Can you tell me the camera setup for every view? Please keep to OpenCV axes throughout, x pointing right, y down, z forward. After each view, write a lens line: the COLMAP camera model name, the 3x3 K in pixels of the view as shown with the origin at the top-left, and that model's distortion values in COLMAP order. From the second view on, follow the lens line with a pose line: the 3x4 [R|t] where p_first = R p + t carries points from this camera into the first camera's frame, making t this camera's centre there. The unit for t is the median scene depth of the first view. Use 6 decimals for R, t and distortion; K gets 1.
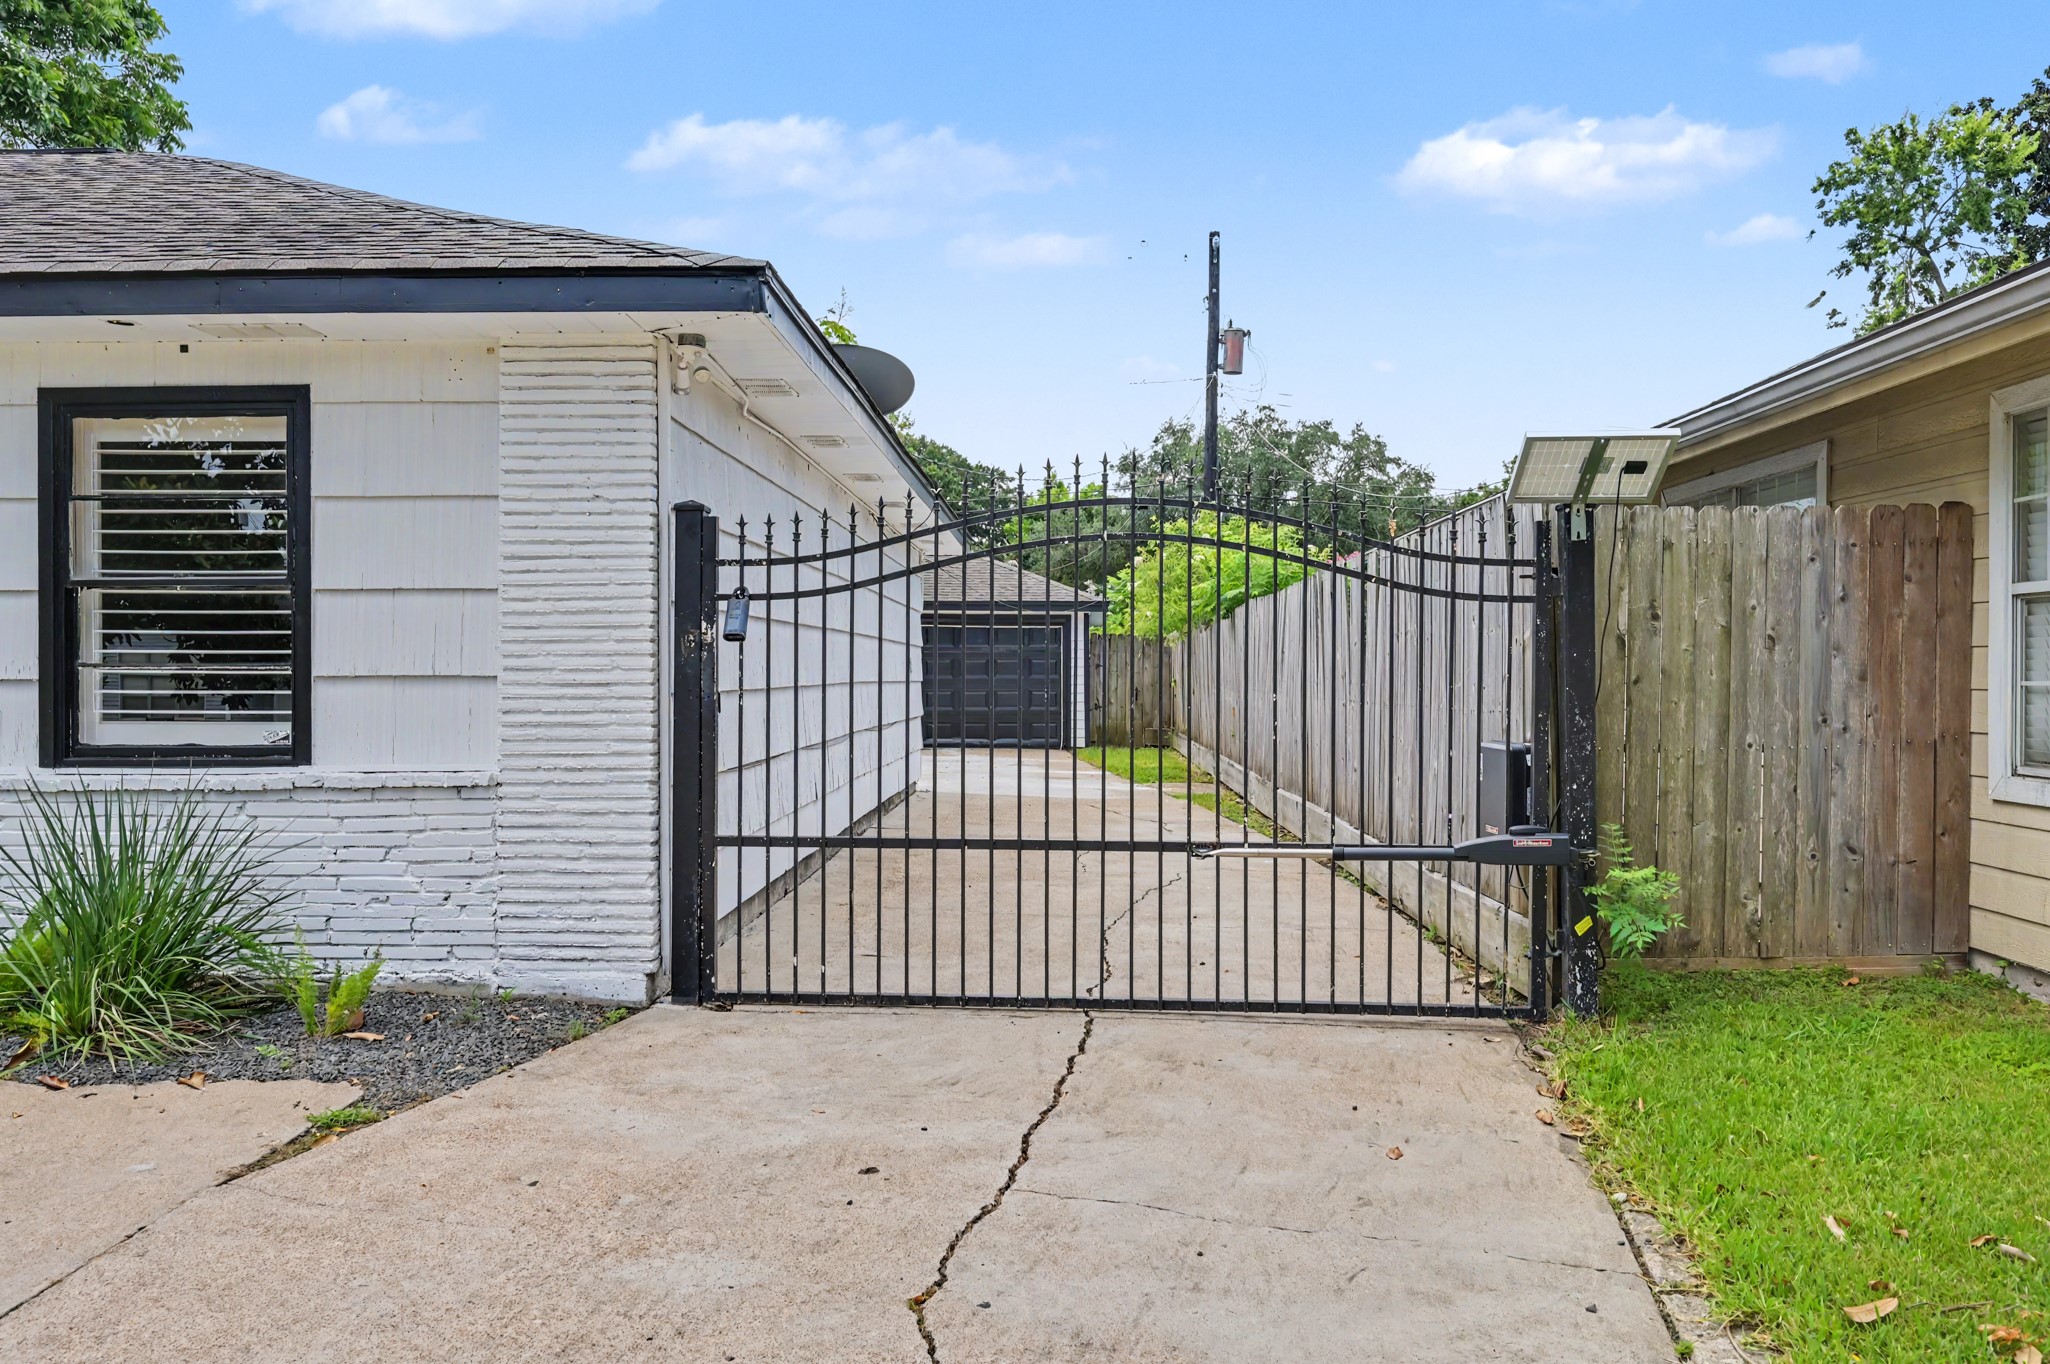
lens RADIAL K [[1497.4, 0, 1014.8], [0, 1497.4, 691.7], [0, 0, 1]] dist [-0.012678, -0.001904]
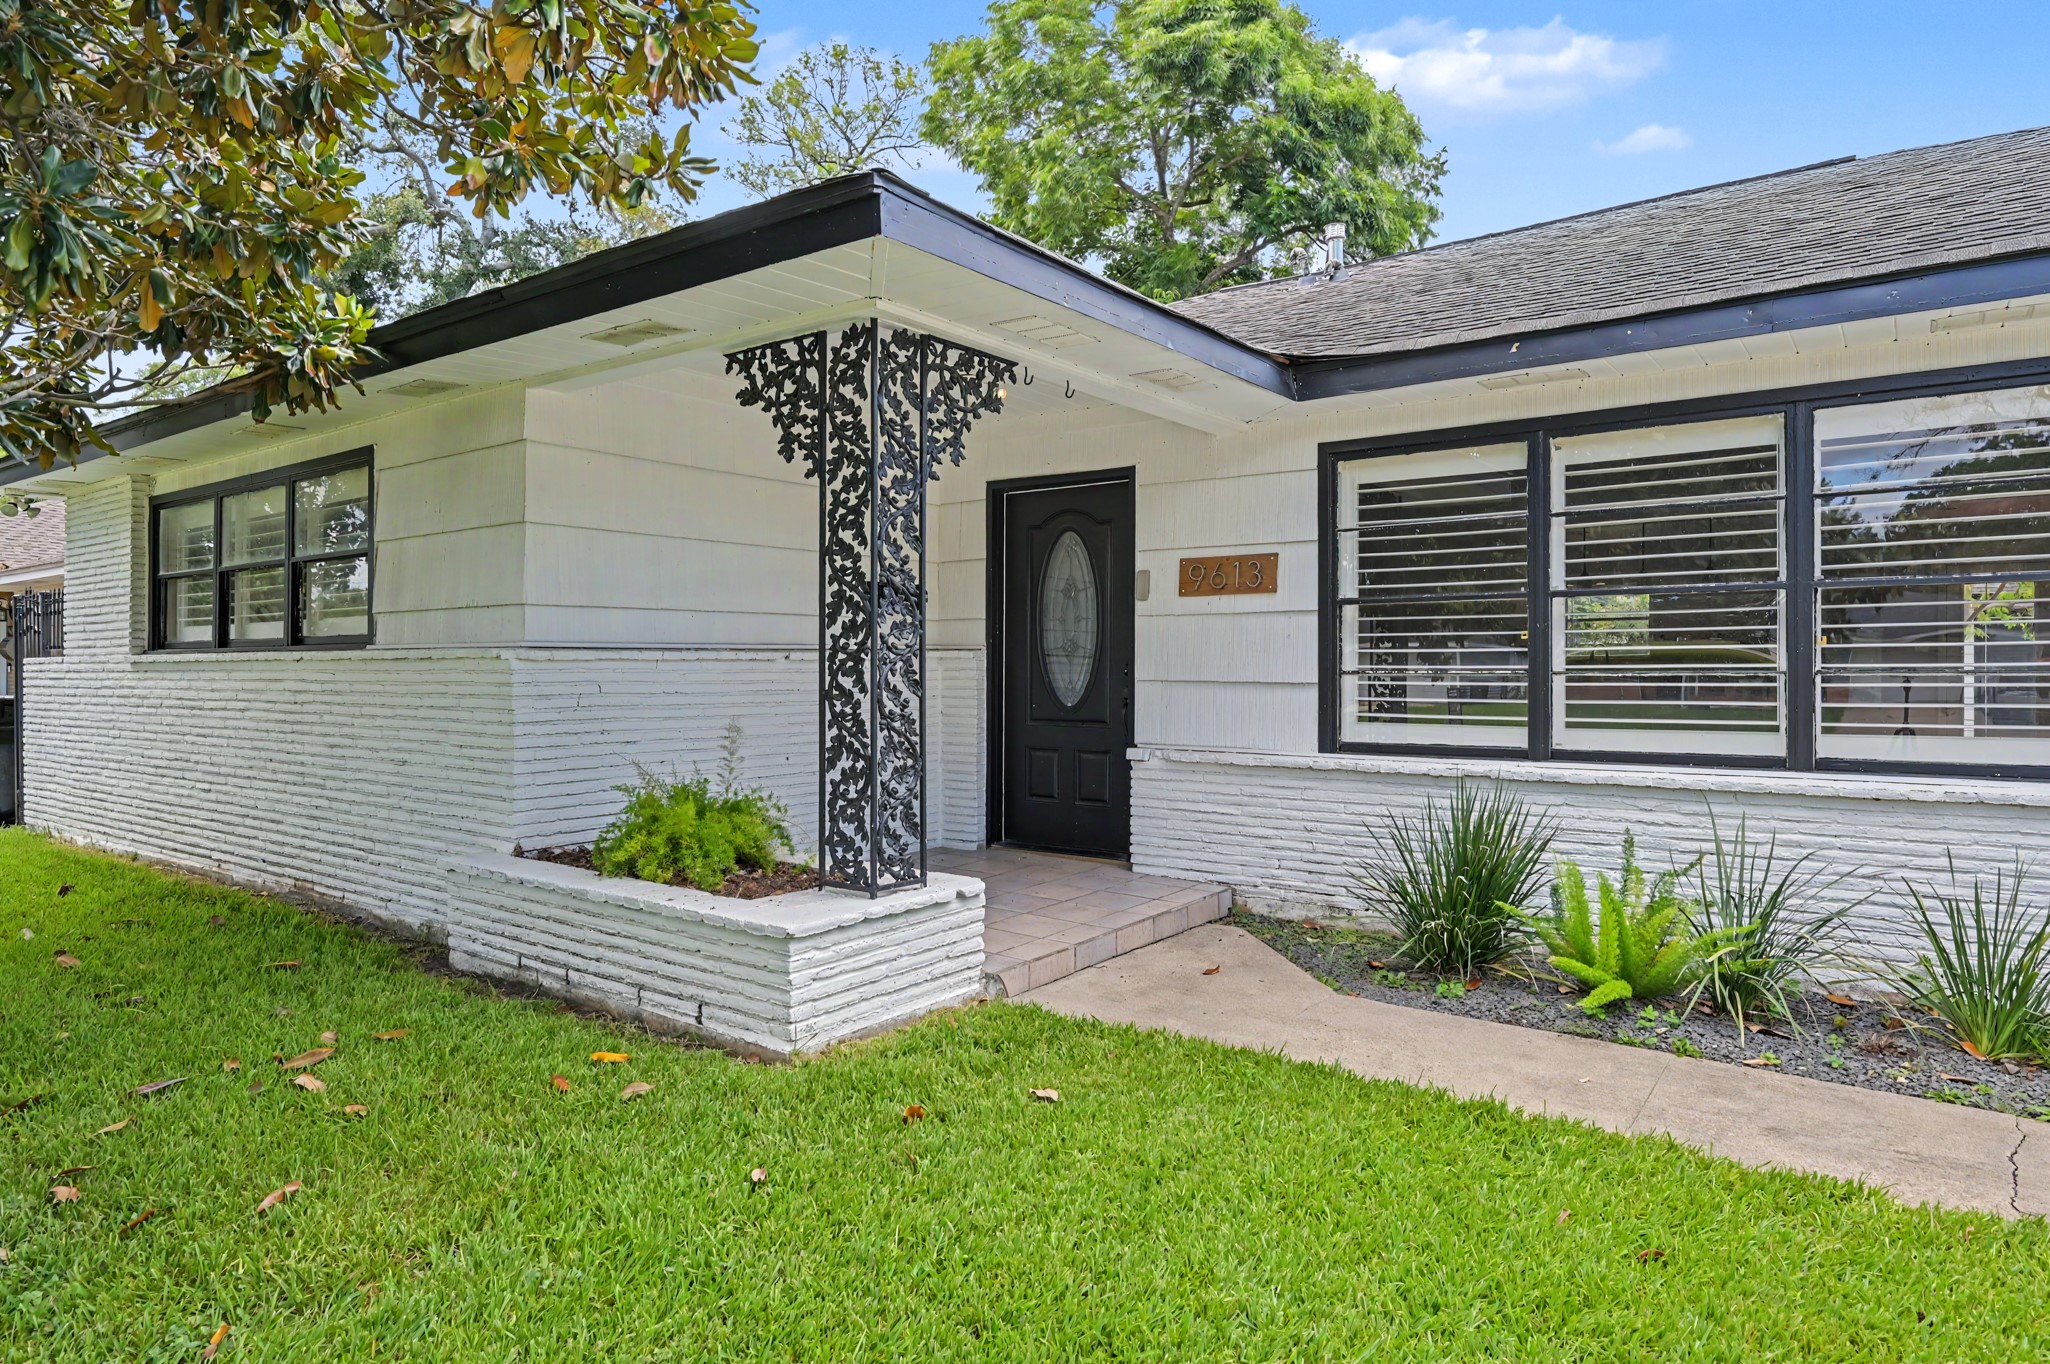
lens RADIAL K [[1225.6, 0, 1028.3], [0, 1225.6, 663.8], [0, 0, 1]] dist [-0.010029, -0.000482]
pose [[0.818013, -0.004189, -0.575185, -1.014824], [-0.004476, 0.999897, -0.013649, -0.006960], [0.575183, 0.013740, 0.817909, 0.019643]]
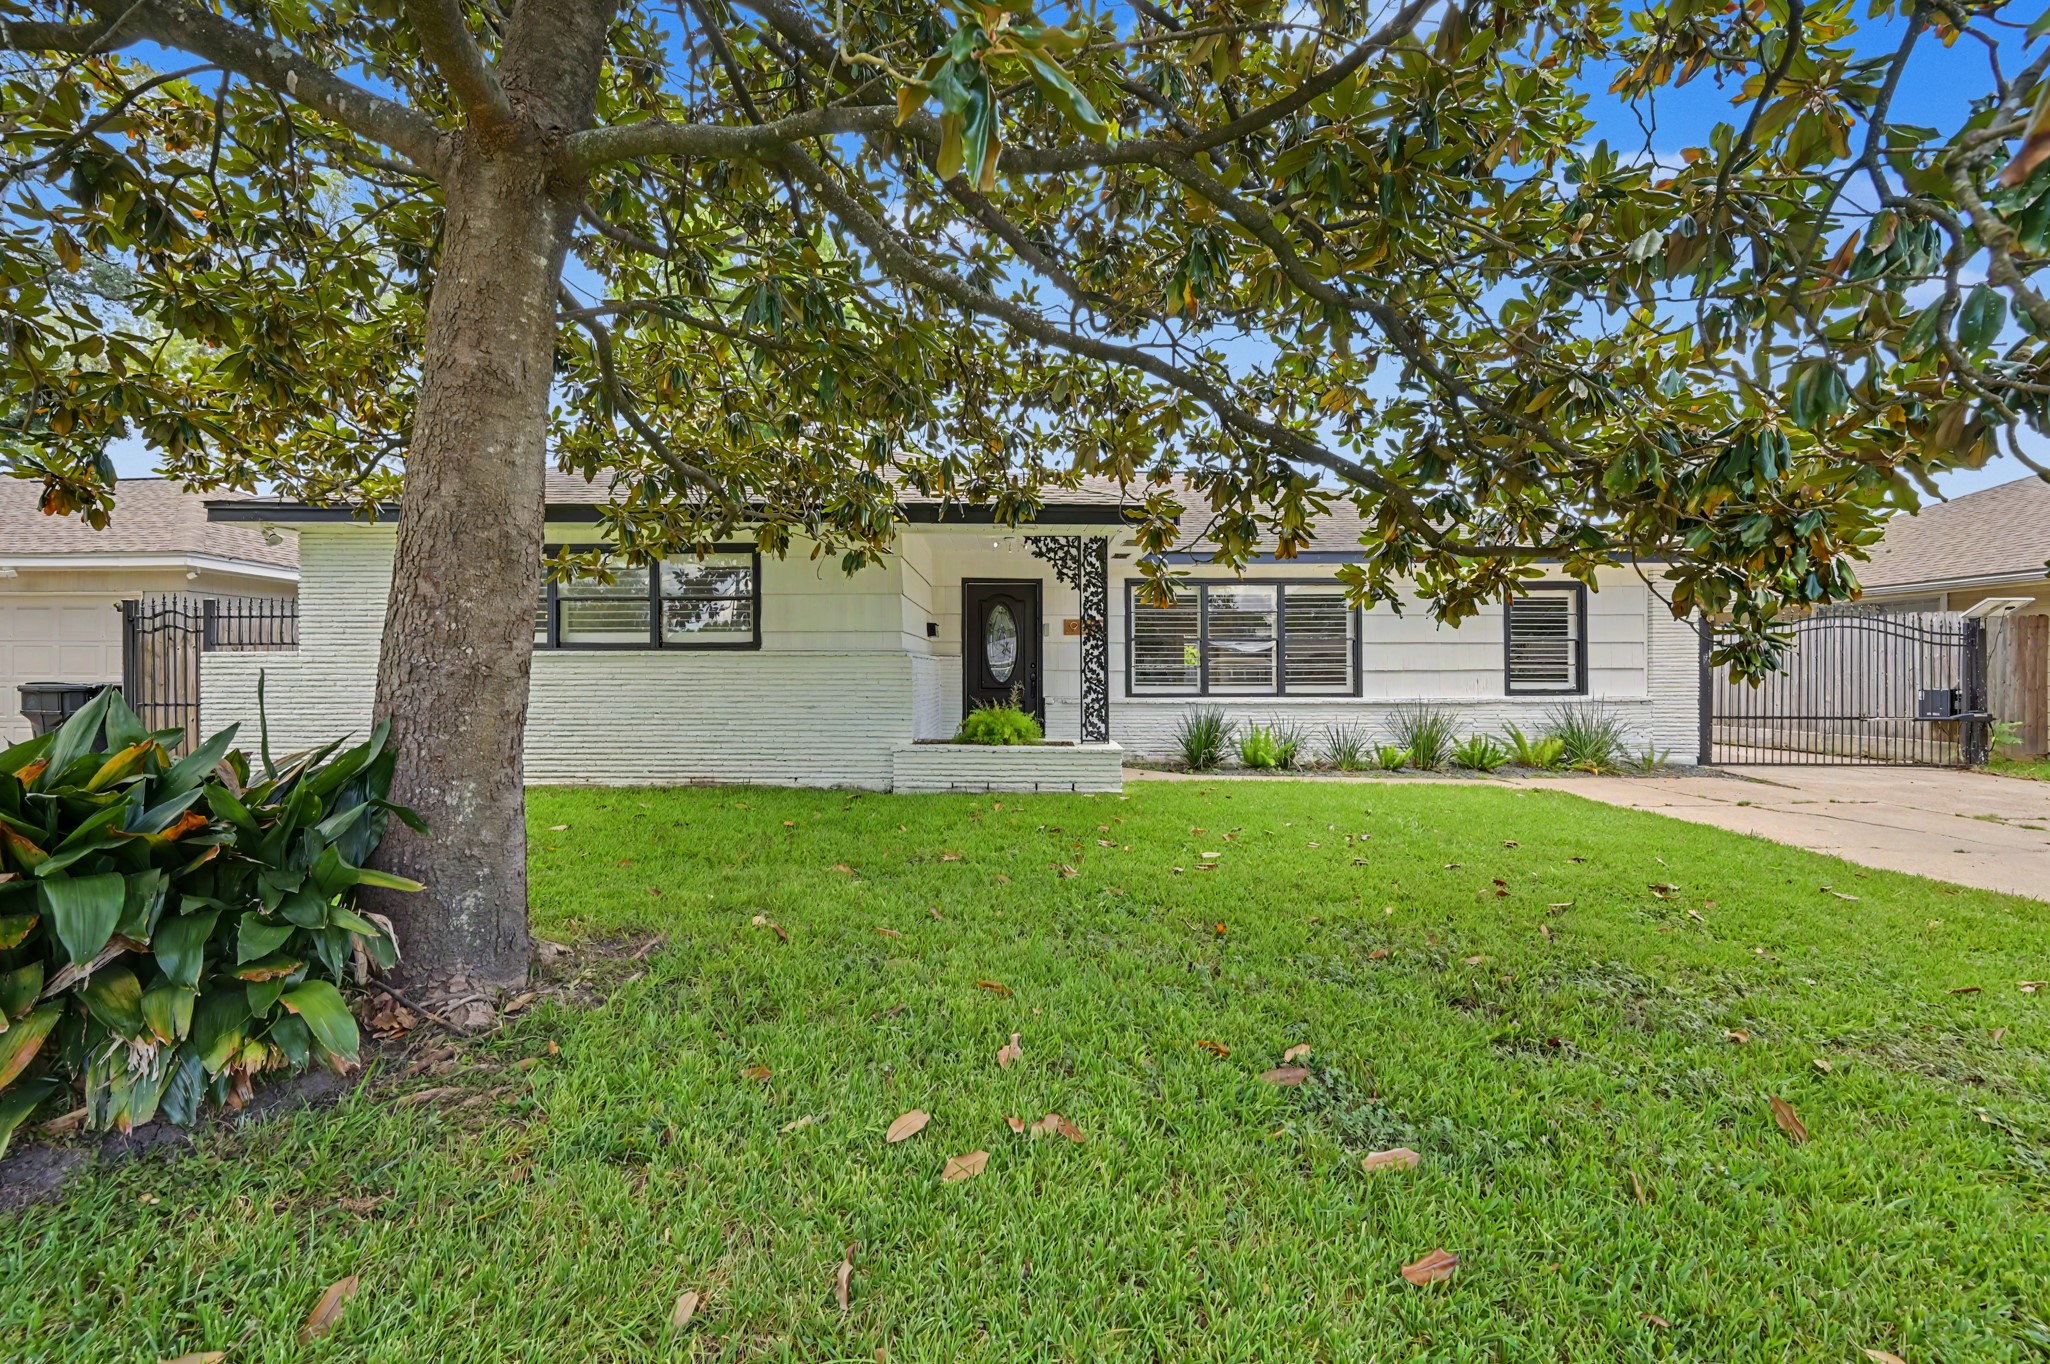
lens RADIAL K [[817.9, 0, 1024.1], [0, 817.9, 675.0], [0, 0, 1]] dist [-0.001437, -0.000251]
pose [[0.999830, -0.001317, 0.018382, -1.624084], [0.001566, 0.999907, -0.013534, 0.025081], [-0.018363, 0.013560, 0.999739, -0.734685]]
